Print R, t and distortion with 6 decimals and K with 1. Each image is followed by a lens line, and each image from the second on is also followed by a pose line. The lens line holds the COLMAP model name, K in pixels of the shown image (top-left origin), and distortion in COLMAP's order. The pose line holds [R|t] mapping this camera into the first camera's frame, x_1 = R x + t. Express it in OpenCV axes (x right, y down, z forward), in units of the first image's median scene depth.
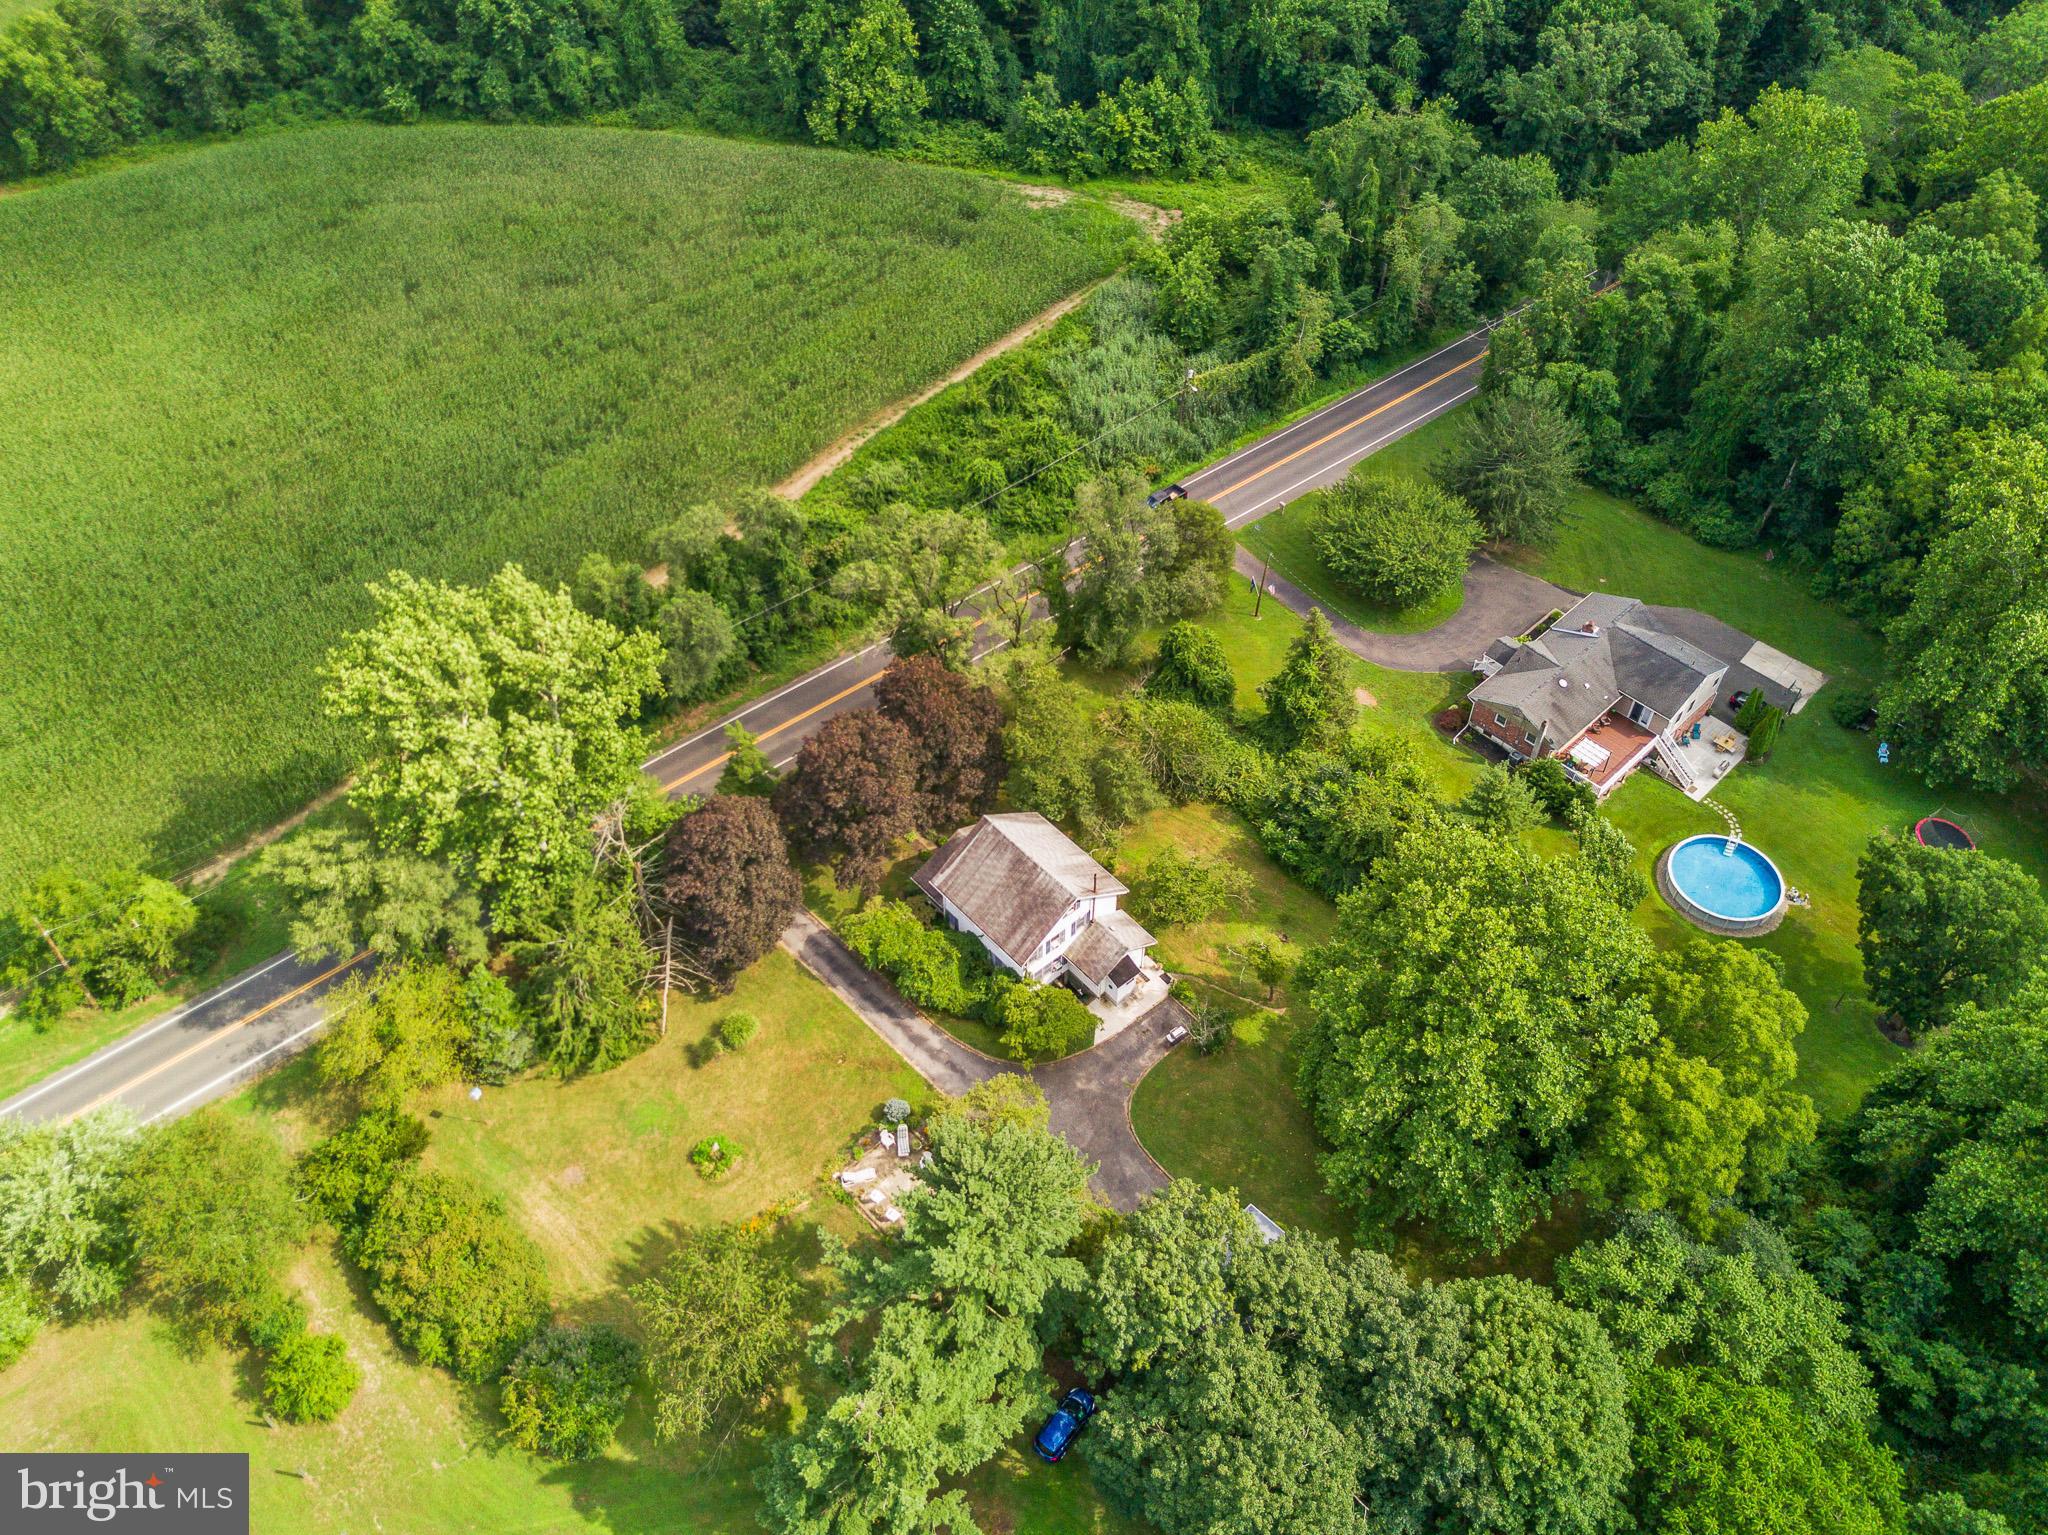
lens RADIAL K [[1578.7, 0, 1024.0], [0, 1578.7, 767.5], [0, 0, 1]] dist [-0.003580, 0.007822]
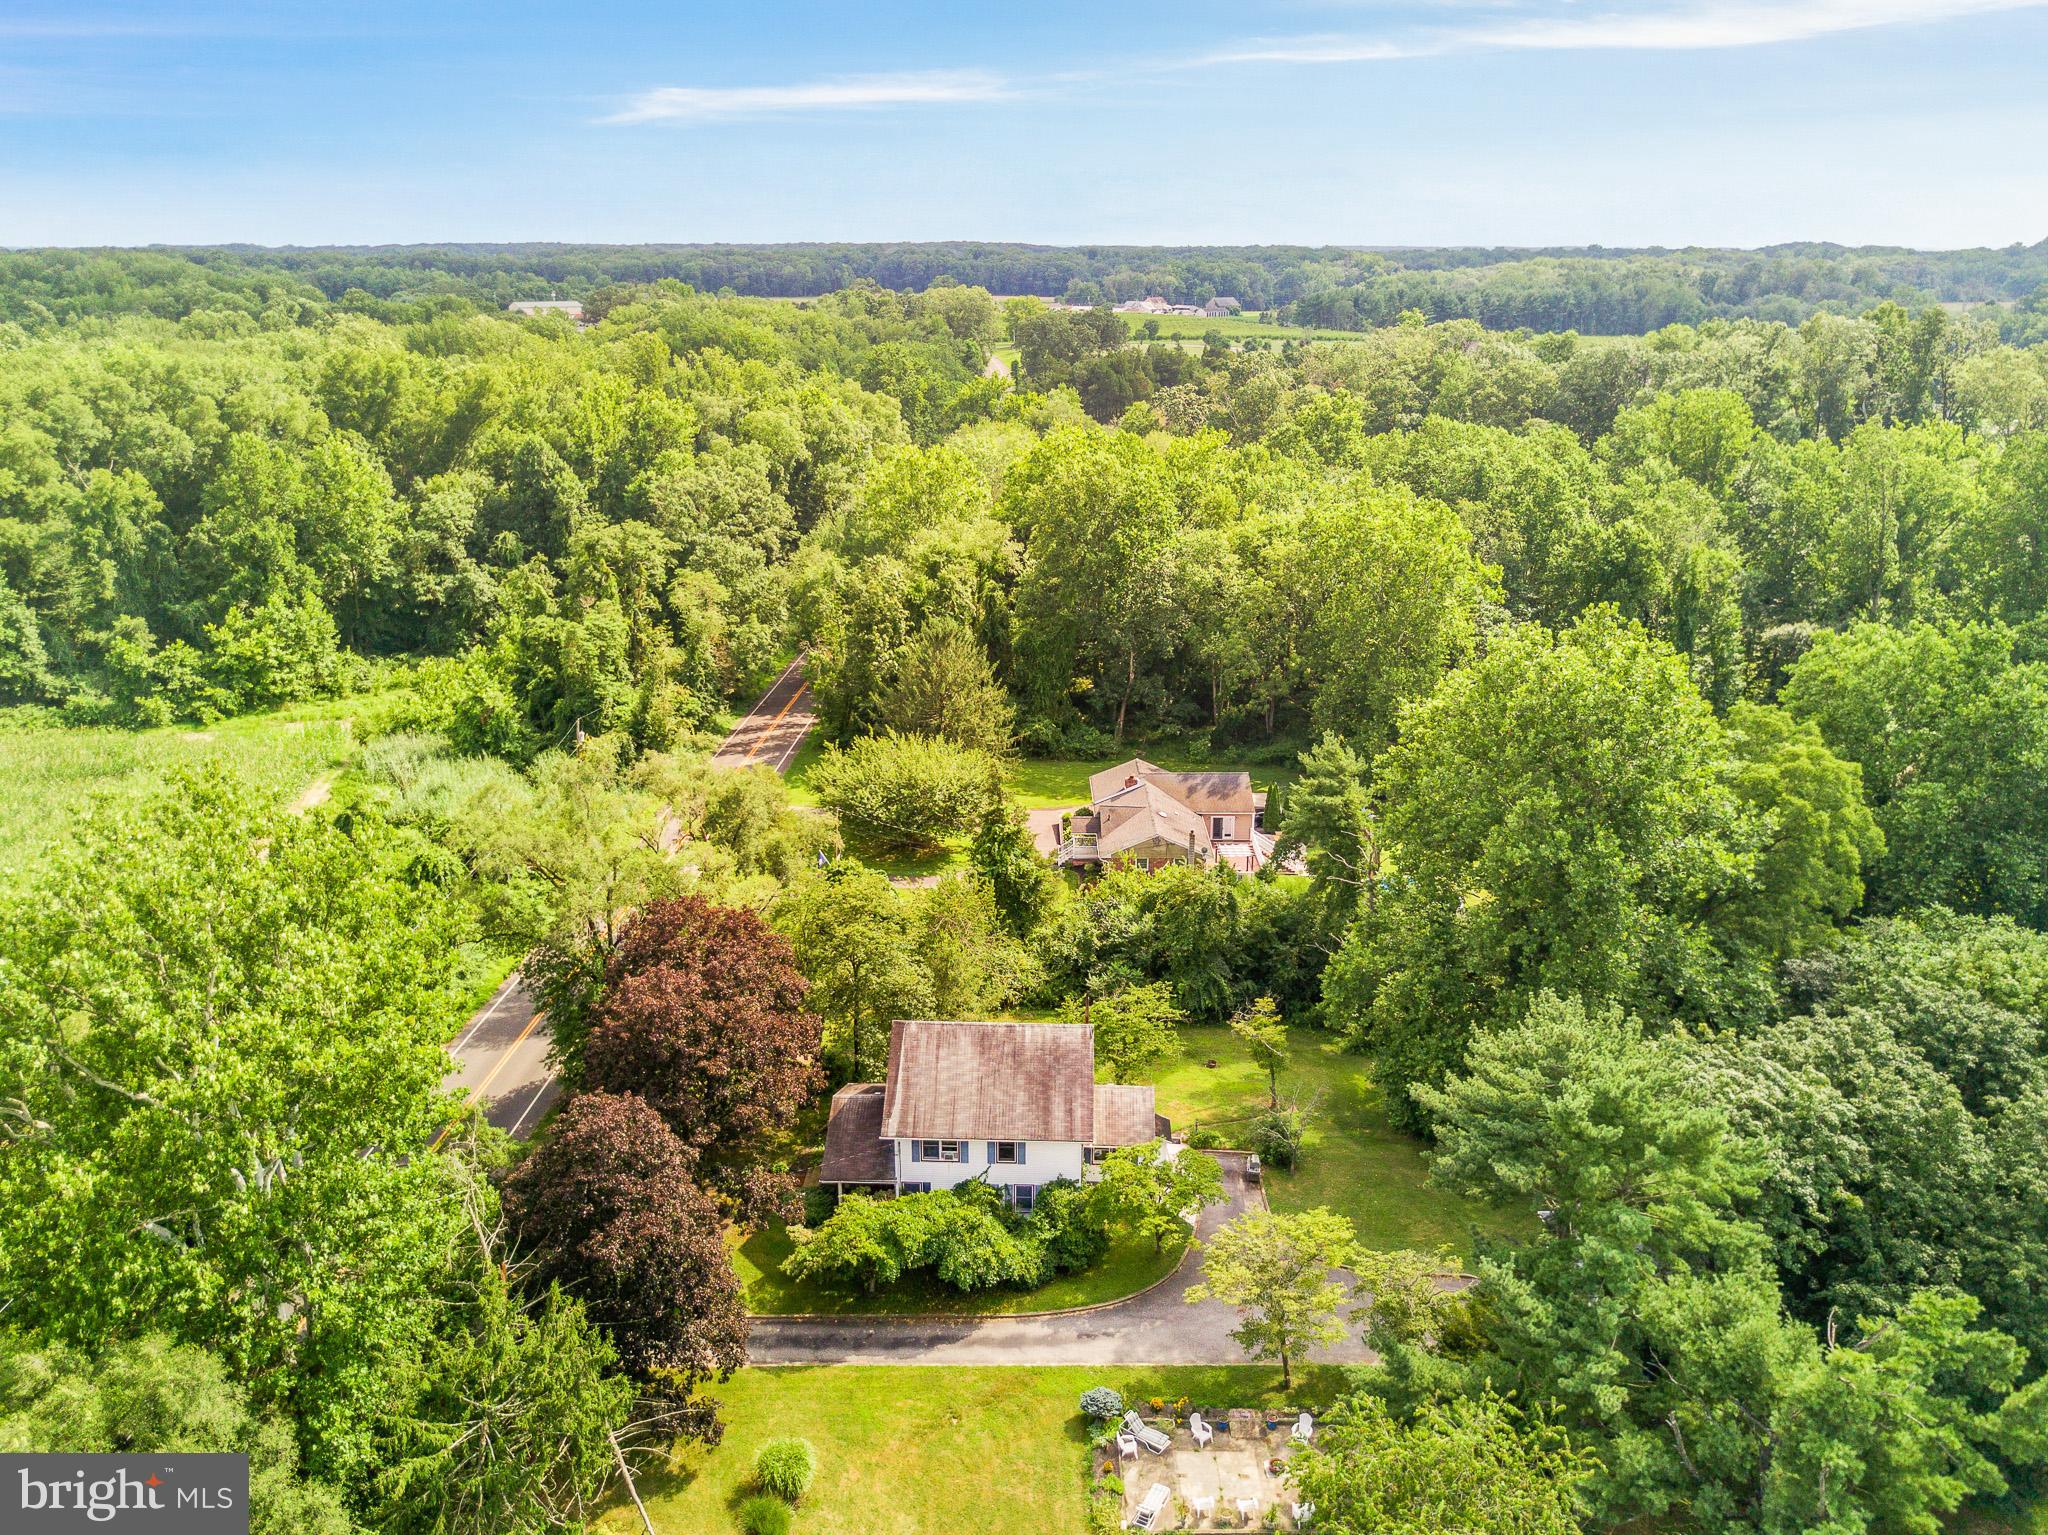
lens RADIAL K [[1578.7, 0, 1024.0], [0, 1578.7, 767.5], [0, 0, 1]] dist [-0.003580, 0.007822]
pose [[0.692406, -0.228114, 0.684498, -0.244388], [0.518398, 0.817145, -0.252067, 0.077808], [-0.501834, 0.529375, 0.684050, 0.233365]]
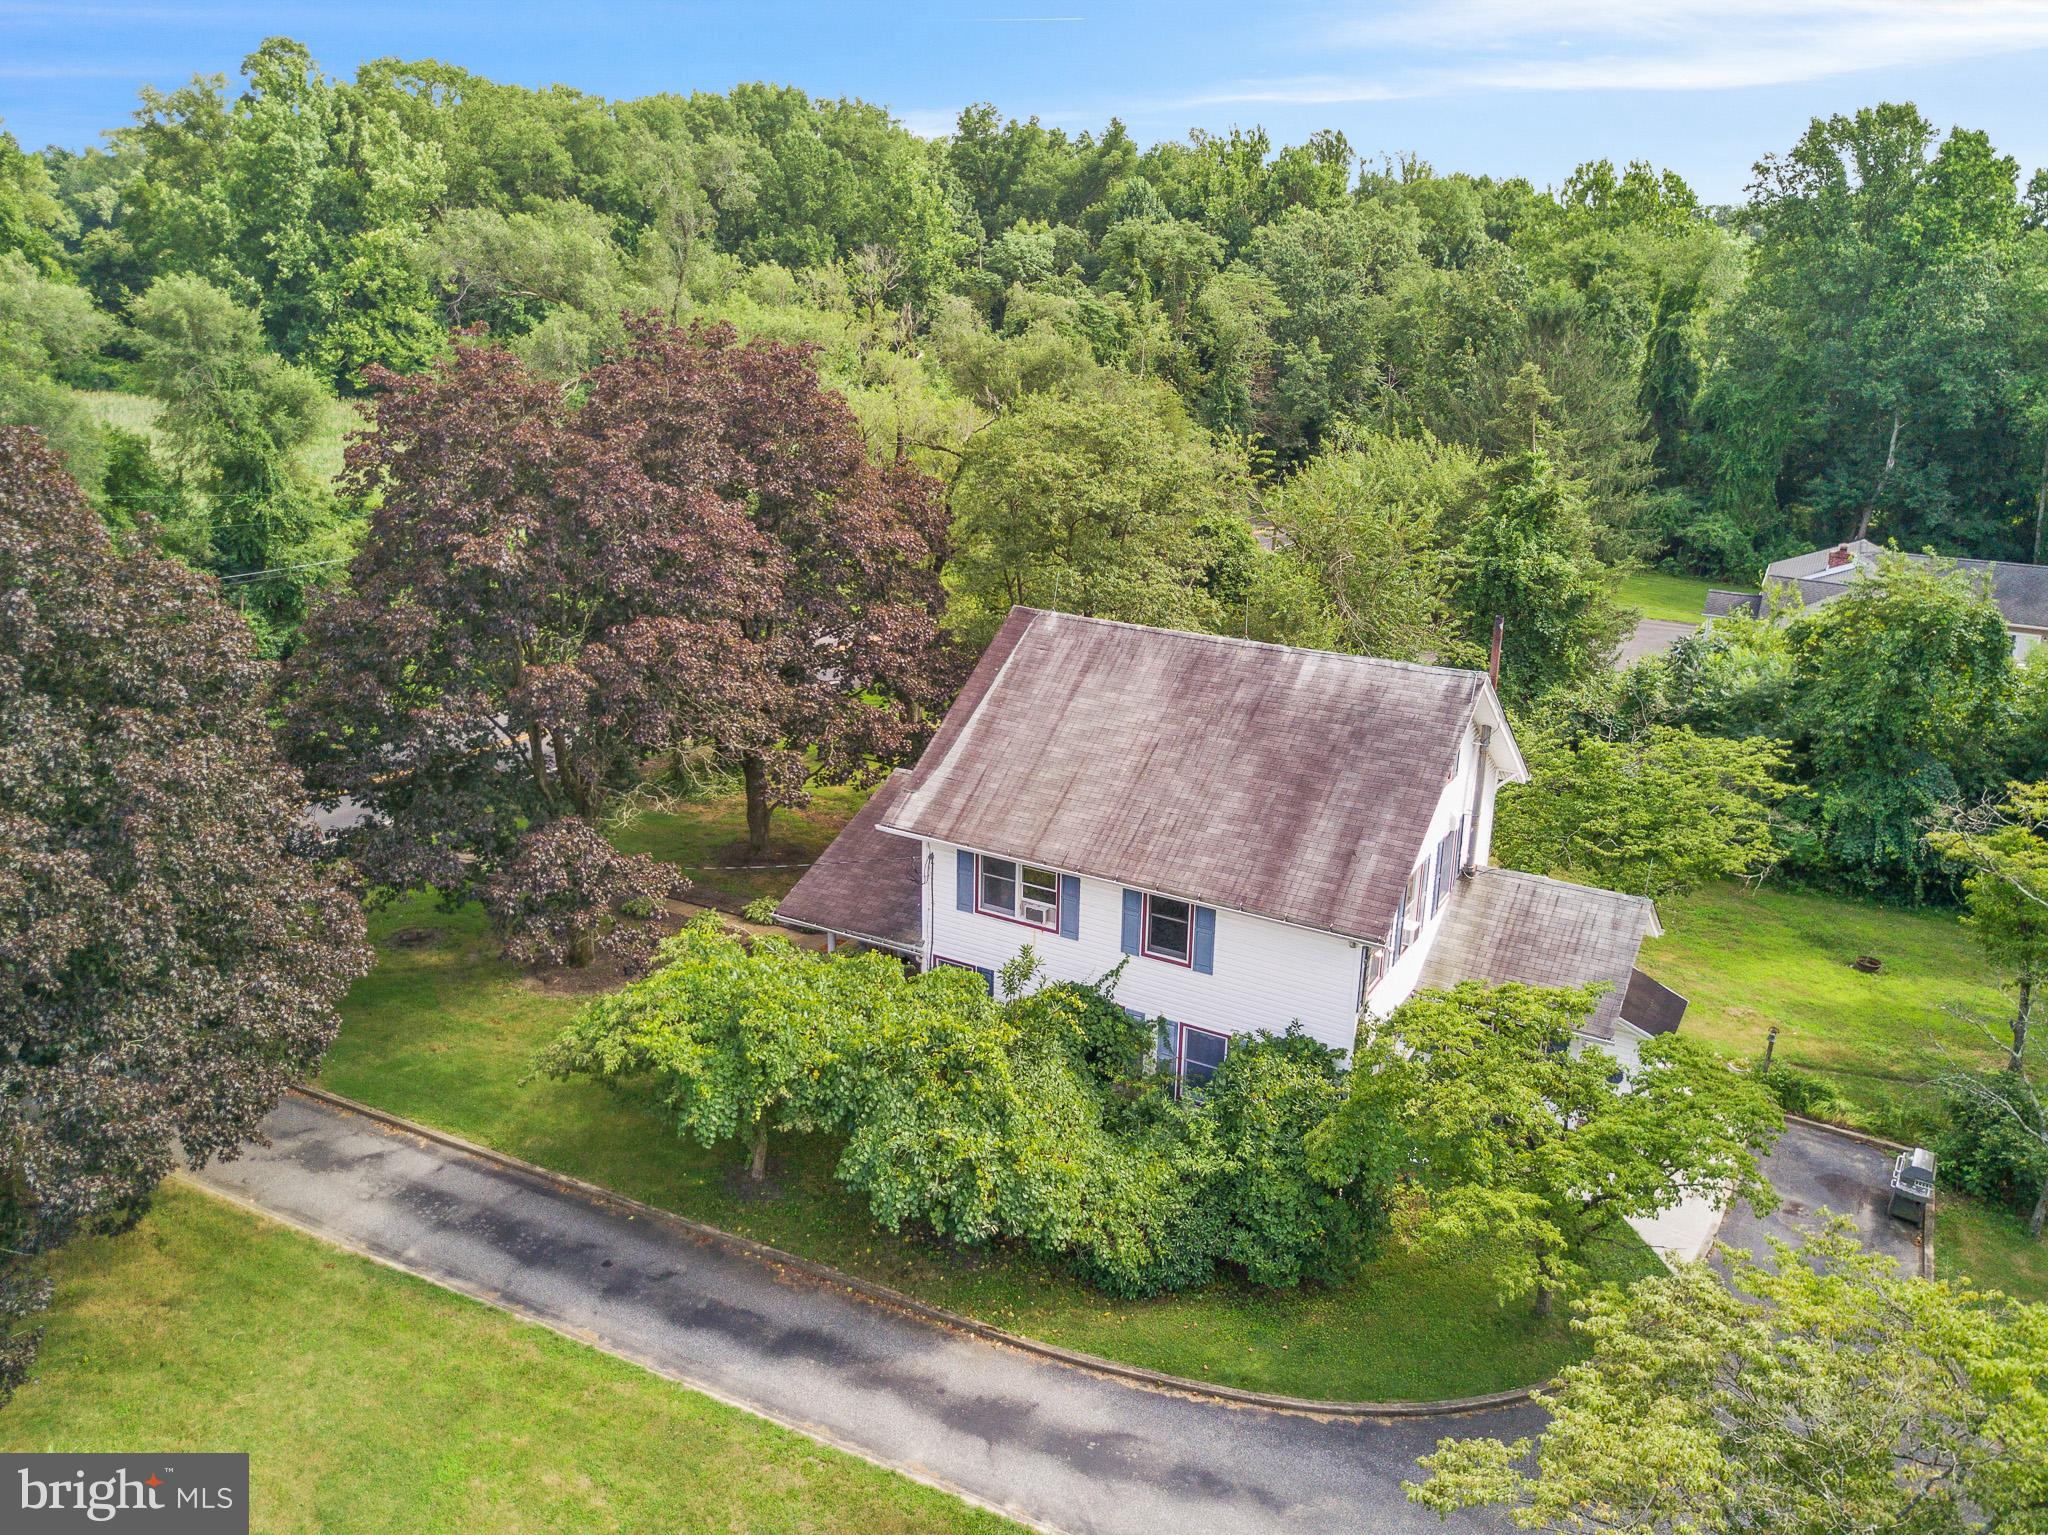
lens RADIAL K [[1578.3, 0, 1024.0], [0, 1578.3, 767.5], [0, 0, 1]] dist [0.008654, 0.000741]
pose [[0.946172, -0.090778, 0.310674, -0.065340], [0.221678, 0.881146, -0.417662, 0.099725], [-0.235835, 0.464049, 0.853839, 0.416037]]
